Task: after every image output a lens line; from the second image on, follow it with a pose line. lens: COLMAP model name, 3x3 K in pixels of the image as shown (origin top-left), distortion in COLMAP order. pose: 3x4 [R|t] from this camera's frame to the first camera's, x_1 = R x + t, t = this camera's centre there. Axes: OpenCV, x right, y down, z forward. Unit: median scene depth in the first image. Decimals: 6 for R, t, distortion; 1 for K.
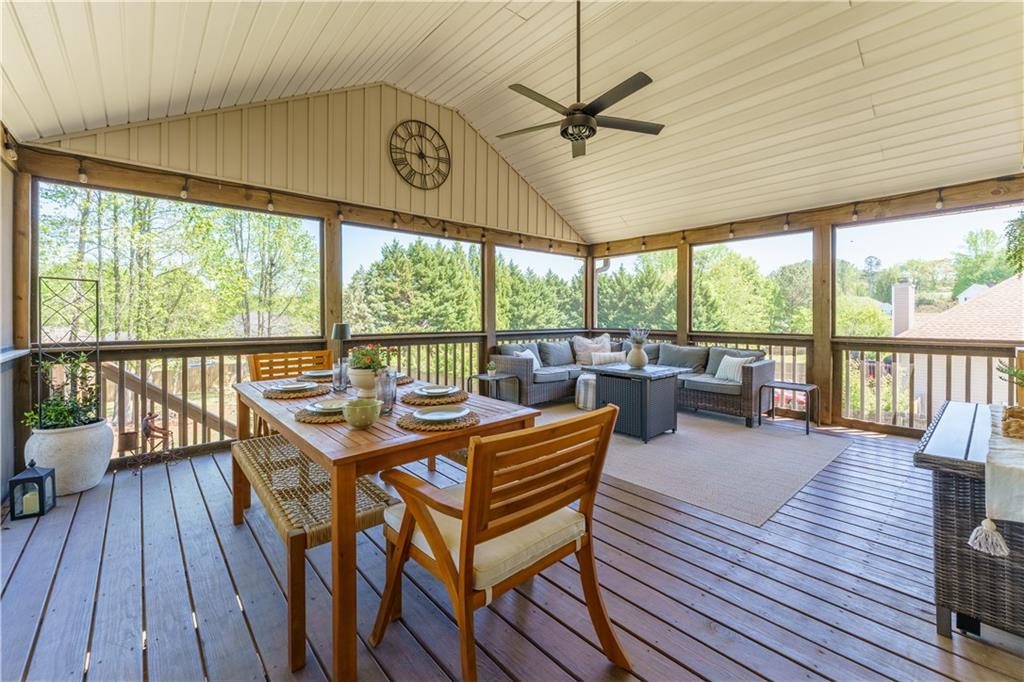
lens RADIAL K [[419.9, 0, 489.5], [0, 419.9, 315.0], [0, 0, 1]] dist [-0.000972, 0.000164]
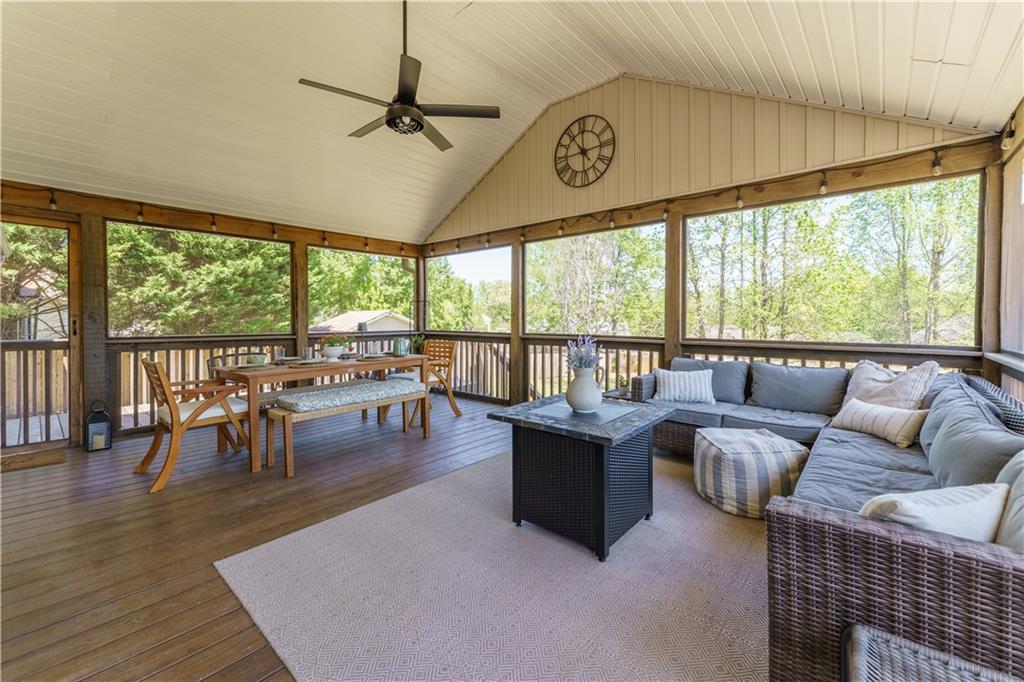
lens RADIAL K [[419.9, 0, 488.1], [0, 419.9, 320.8], [0, 0, 1]] dist [-0.000972, 0.000164]
pose [[0.116536, 0.009543, -0.993141, 0.735741], [0.001928, 0.999950, 0.009835, 0.000172], [0.993185, -0.003060, 0.116512, 0.631603]]
